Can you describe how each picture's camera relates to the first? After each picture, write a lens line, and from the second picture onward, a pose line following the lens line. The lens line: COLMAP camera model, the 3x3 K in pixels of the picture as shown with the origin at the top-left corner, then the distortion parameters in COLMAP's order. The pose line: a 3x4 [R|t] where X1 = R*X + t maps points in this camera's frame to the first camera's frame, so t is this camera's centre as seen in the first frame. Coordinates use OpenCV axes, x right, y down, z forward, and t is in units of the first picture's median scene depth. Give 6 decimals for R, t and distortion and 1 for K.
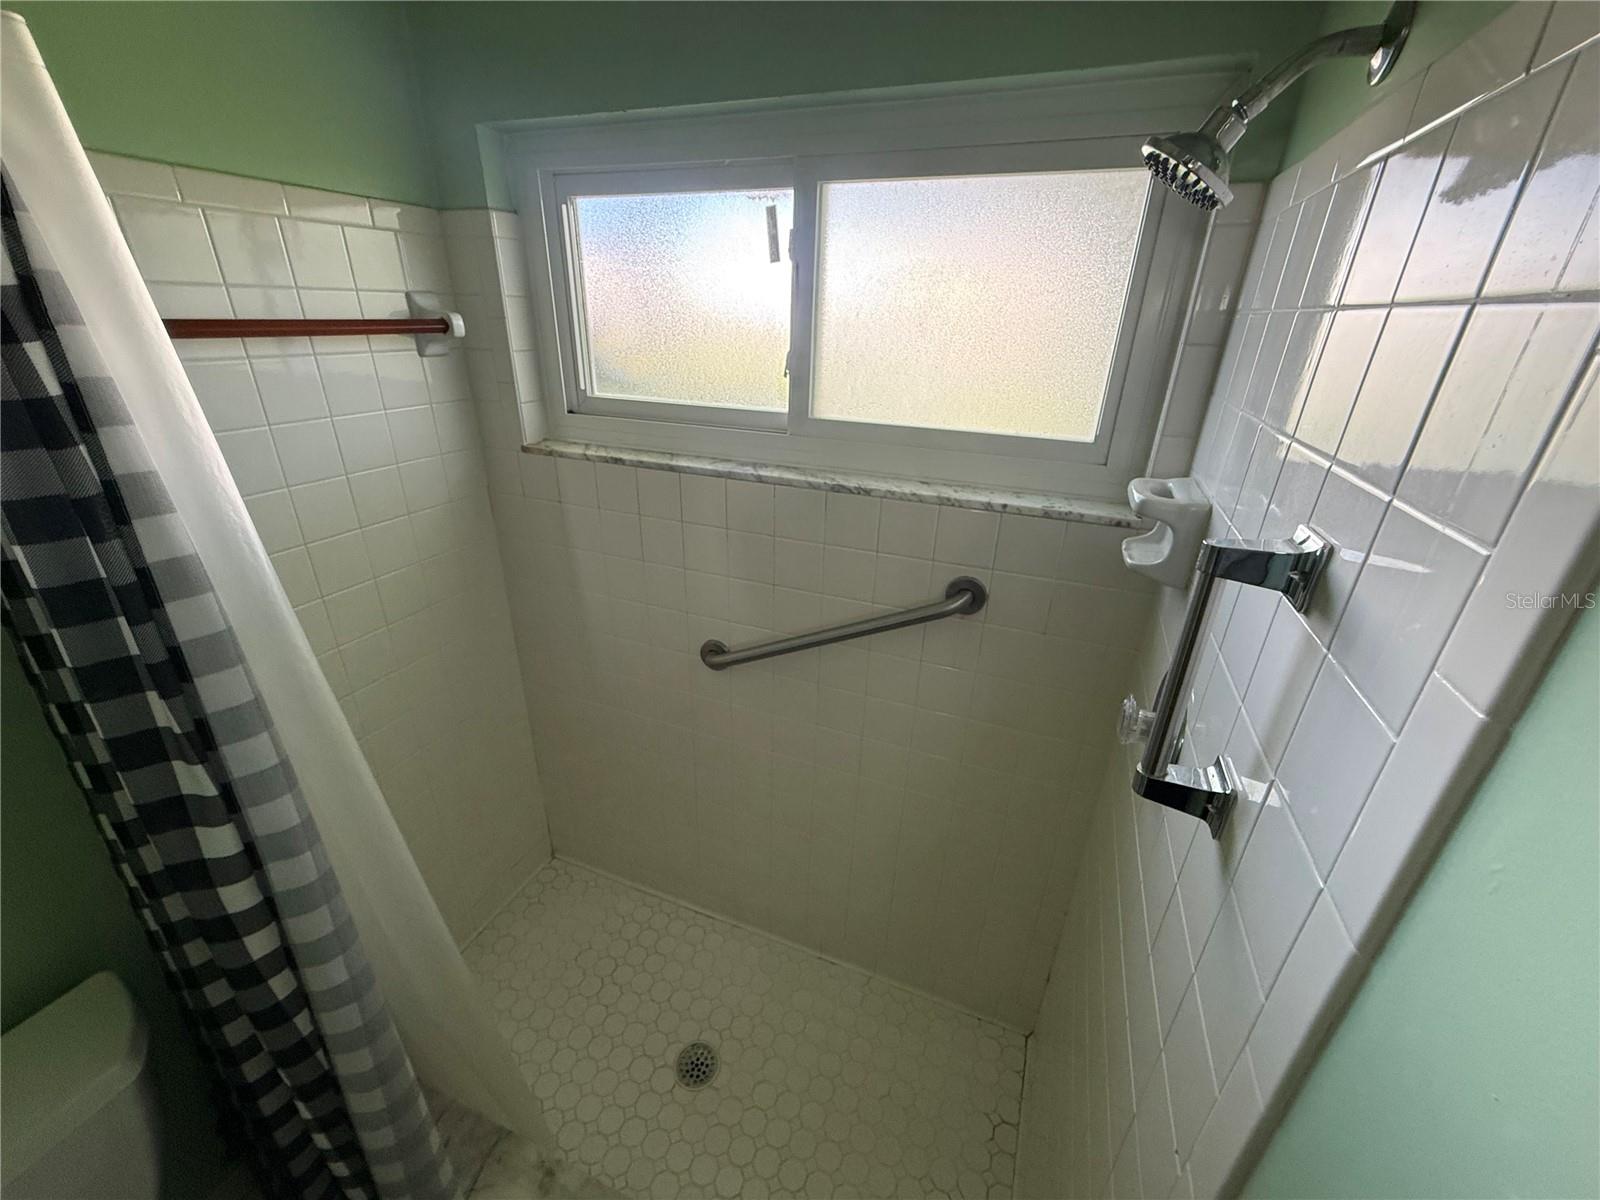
lens RADIAL K [[638.3, 0, 799.1], [0, 638.3, 600.6], [0, 0, 1]] dist [-0.000960, 0.000049]
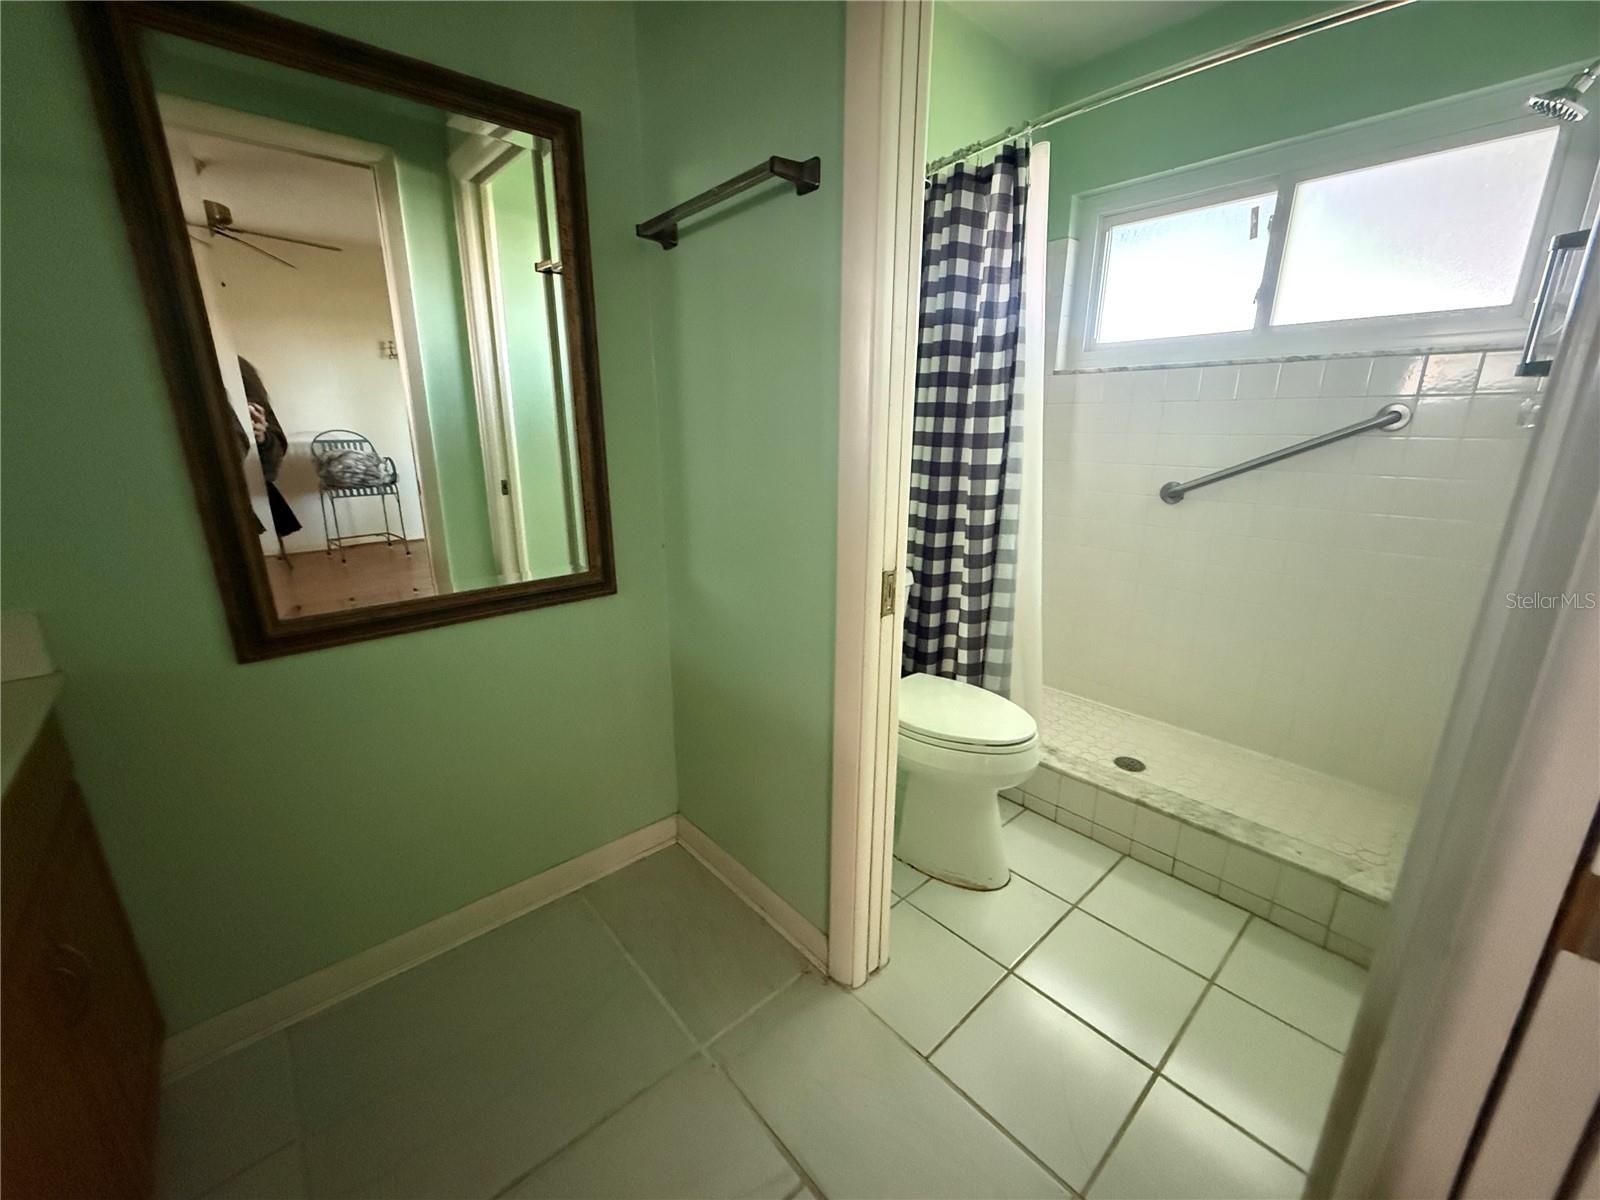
lens RADIAL K [[638.3, 0, 797.7], [0, 638.3, 599.3], [0, 0, 1]] dist [-0.000960, 0.000049]
pose [[0.893458, 0.094080, -0.439182, -0.290800], [-0.163245, 0.978965, -0.122389, 0.818901], [0.418430, 0.181043, 0.890022, -0.841395]]
